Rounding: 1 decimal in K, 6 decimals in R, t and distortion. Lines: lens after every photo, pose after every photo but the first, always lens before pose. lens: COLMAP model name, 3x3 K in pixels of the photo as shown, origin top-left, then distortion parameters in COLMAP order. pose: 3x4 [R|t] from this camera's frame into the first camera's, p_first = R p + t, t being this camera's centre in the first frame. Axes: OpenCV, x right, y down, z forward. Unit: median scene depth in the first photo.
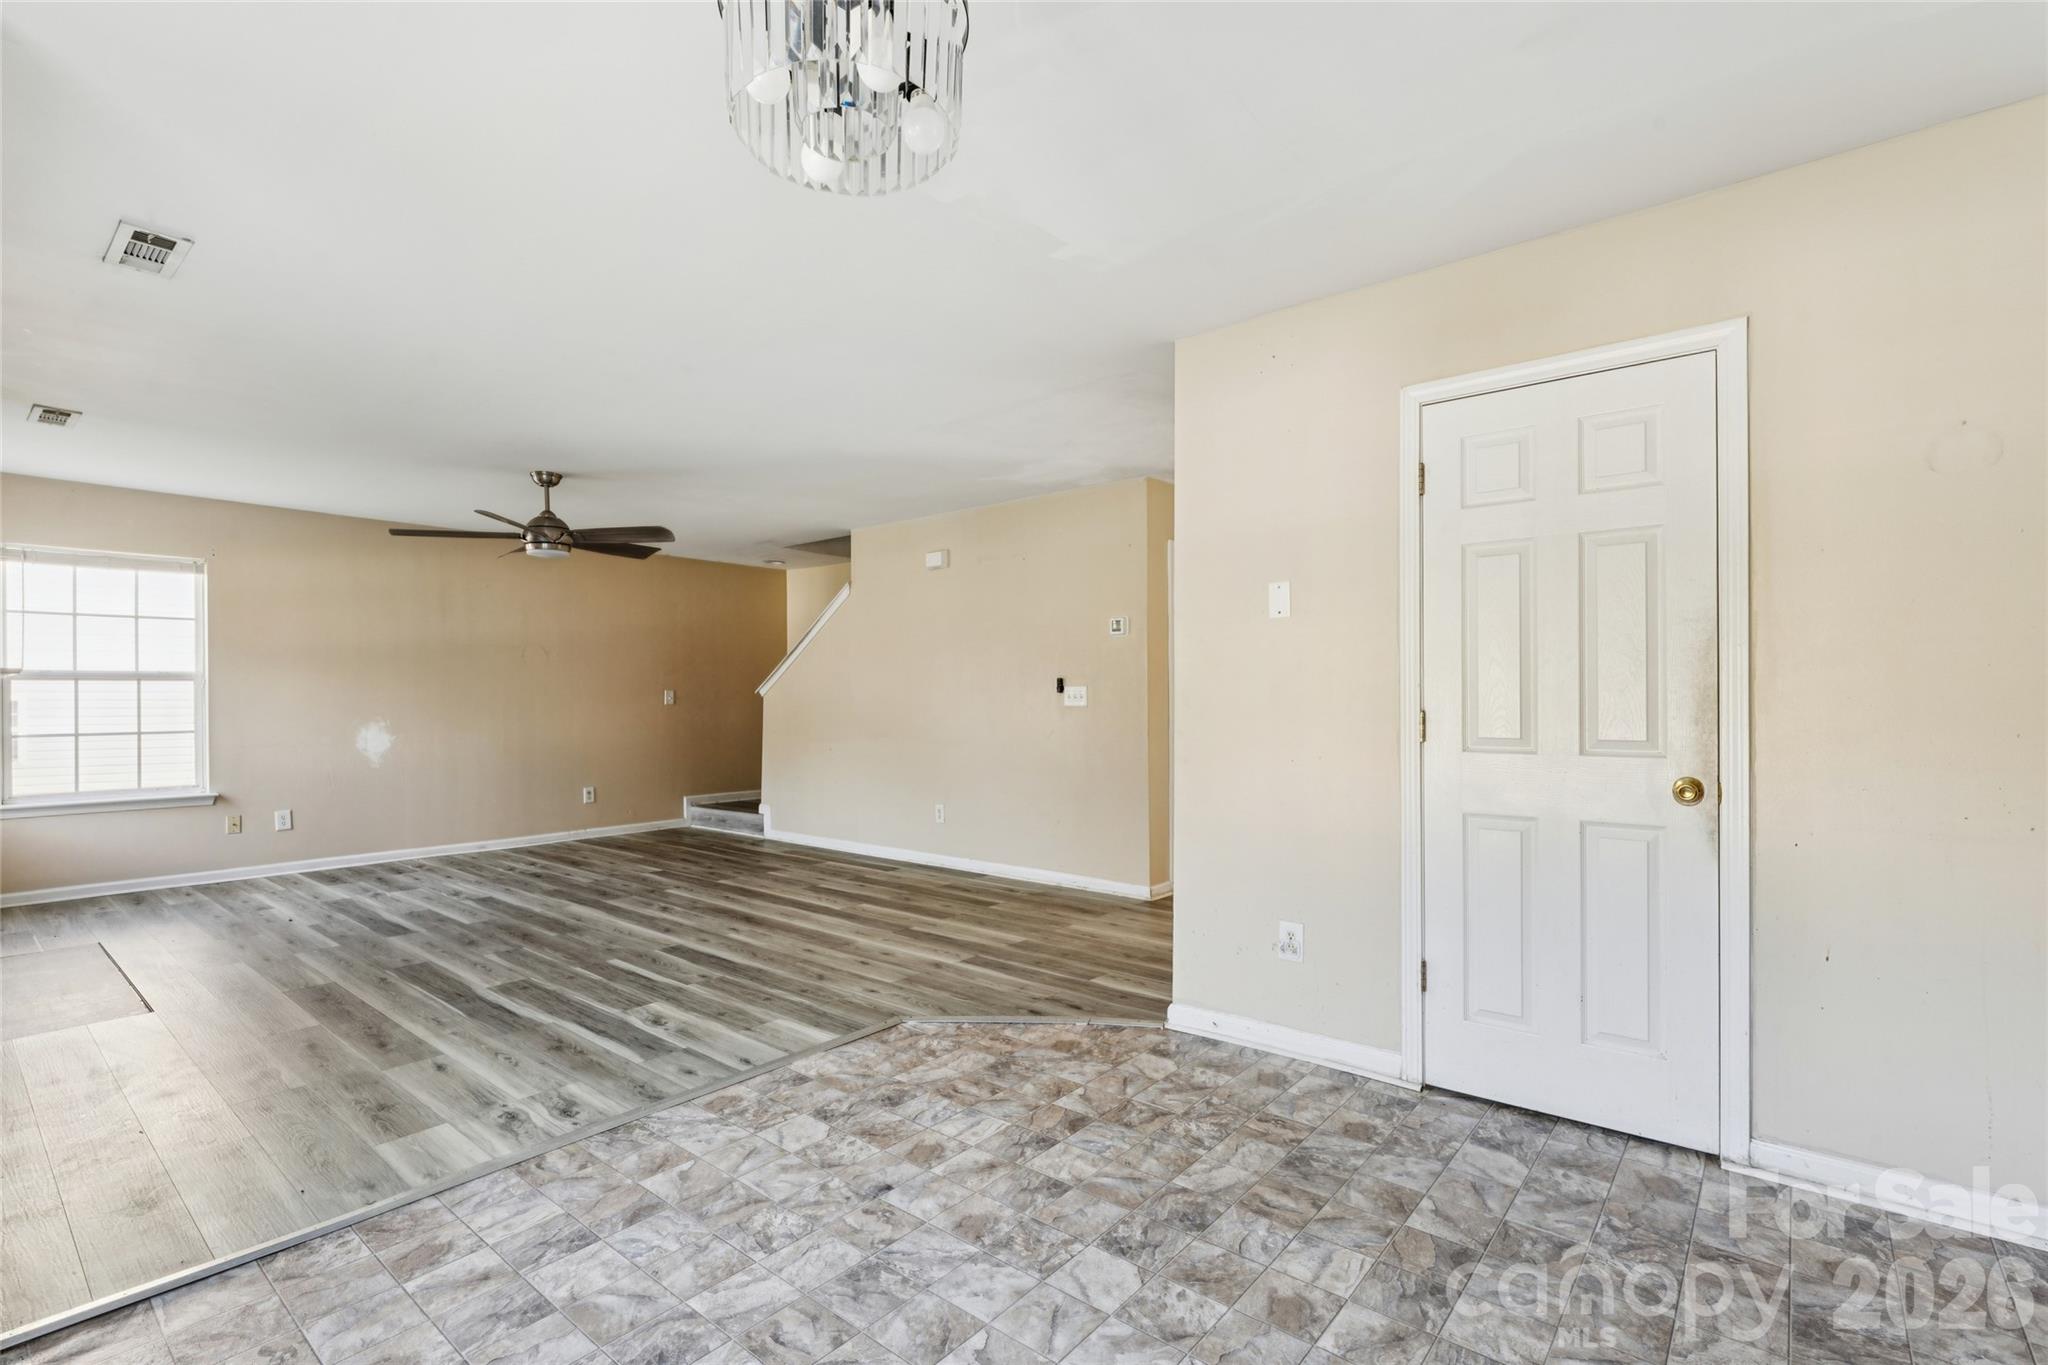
lens RADIAL K [[936.4, 0, 1039.2], [0, 936.4, 717.8], [0, 0, 1]] dist [-0.002700, 0.003164]
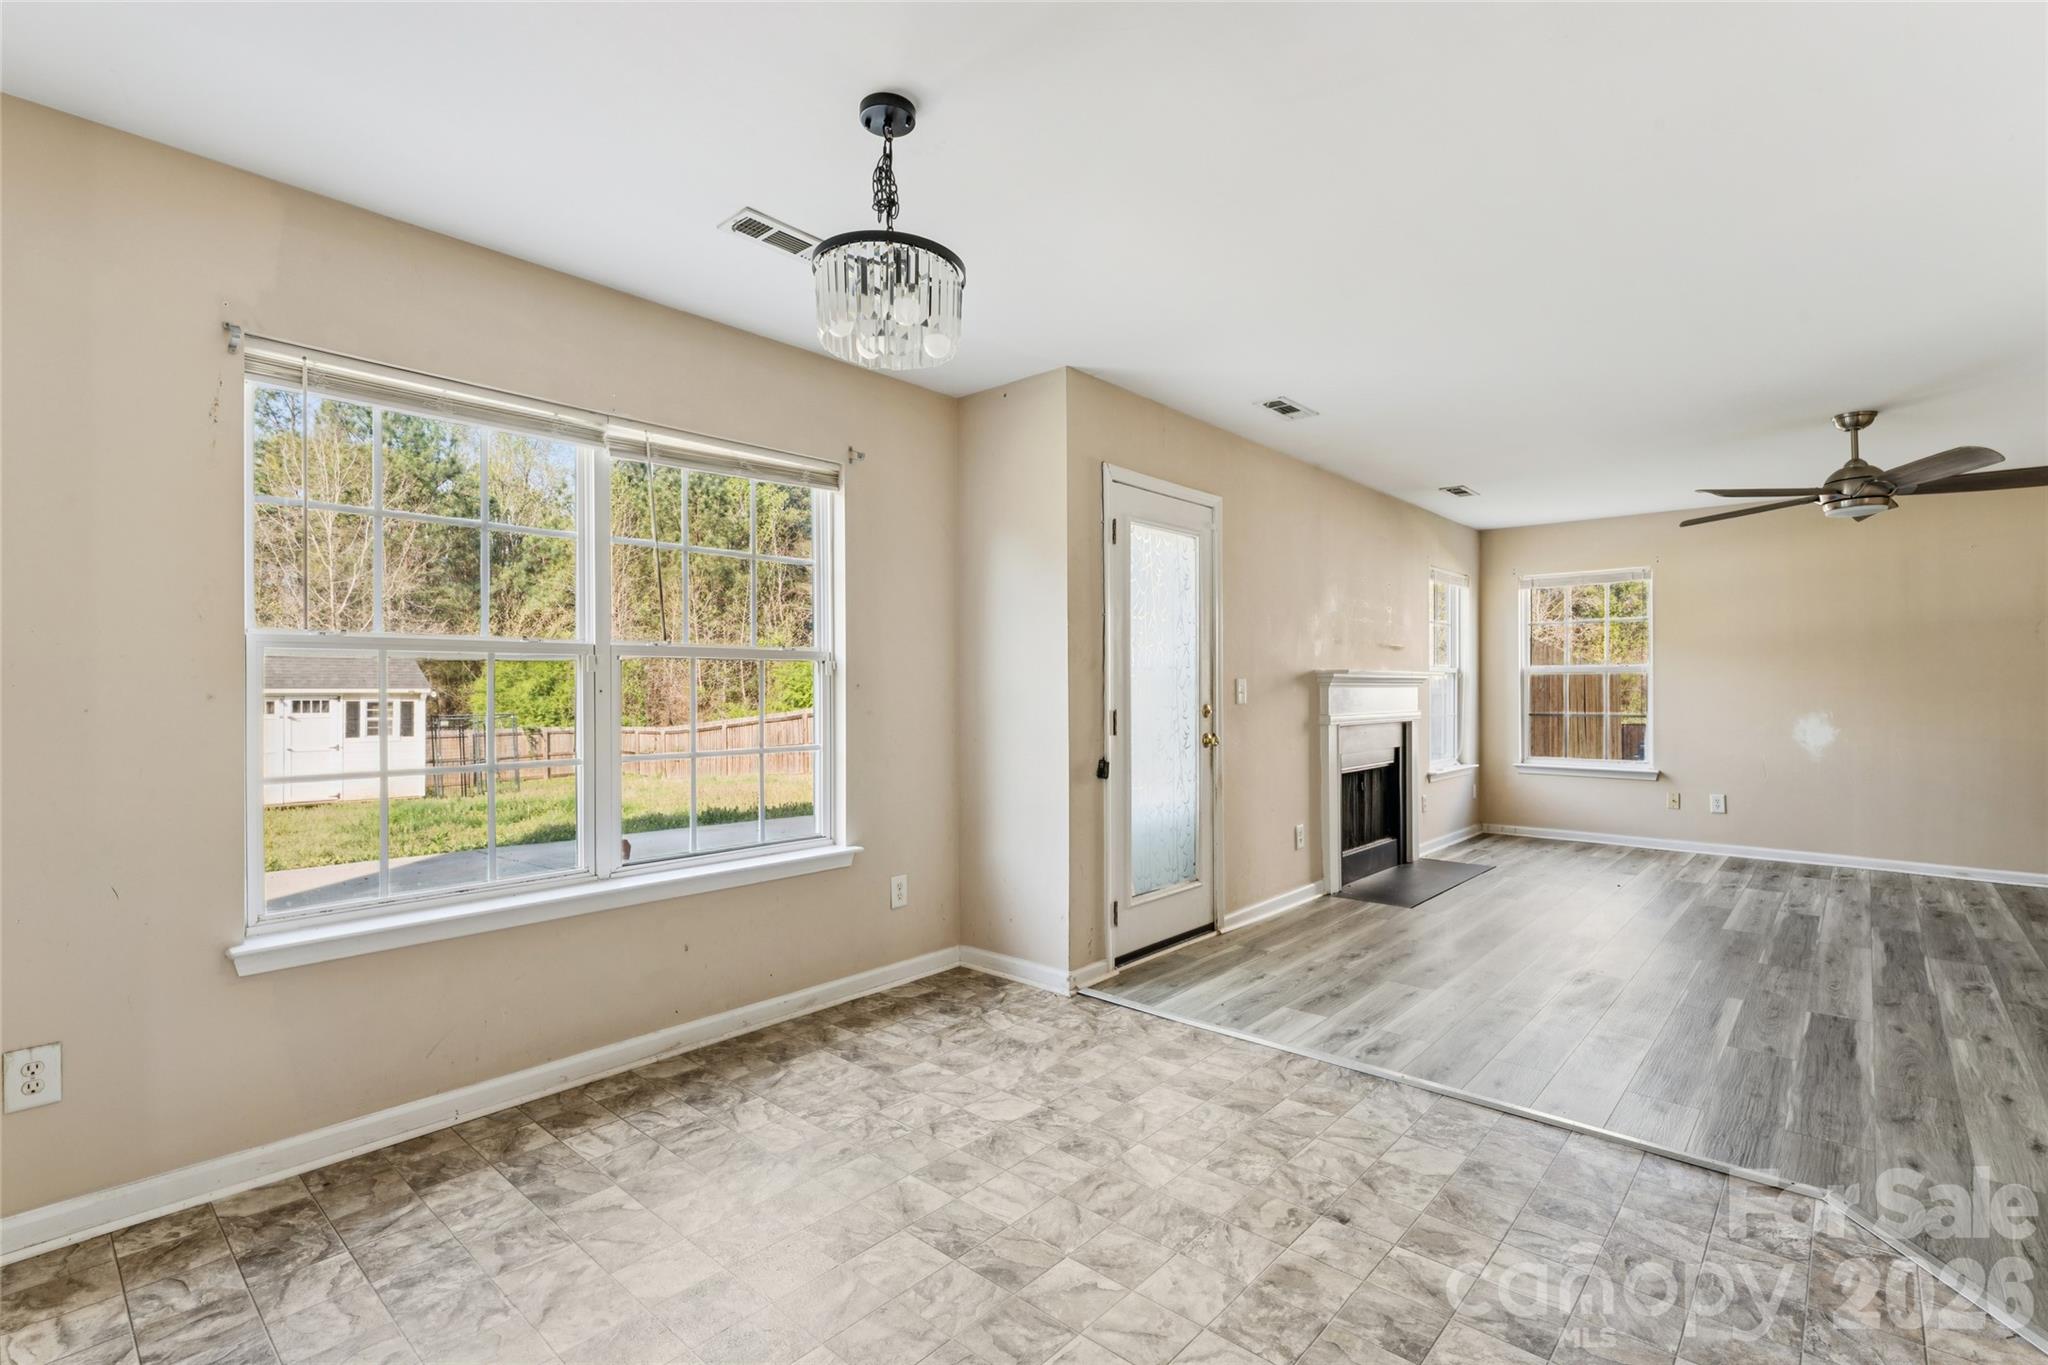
lens RADIAL K [[936.4, 0, 992.8], [0, 936.4, 668.1], [0, 0, 1]] dist [-0.002700, 0.003164]
pose [[-0.058235, -0.014022, -0.998204, 0.659491], [-0.024335, 0.999624, -0.012622, -0.018348], [0.998006, 0.023557, -0.058555, 0.583342]]
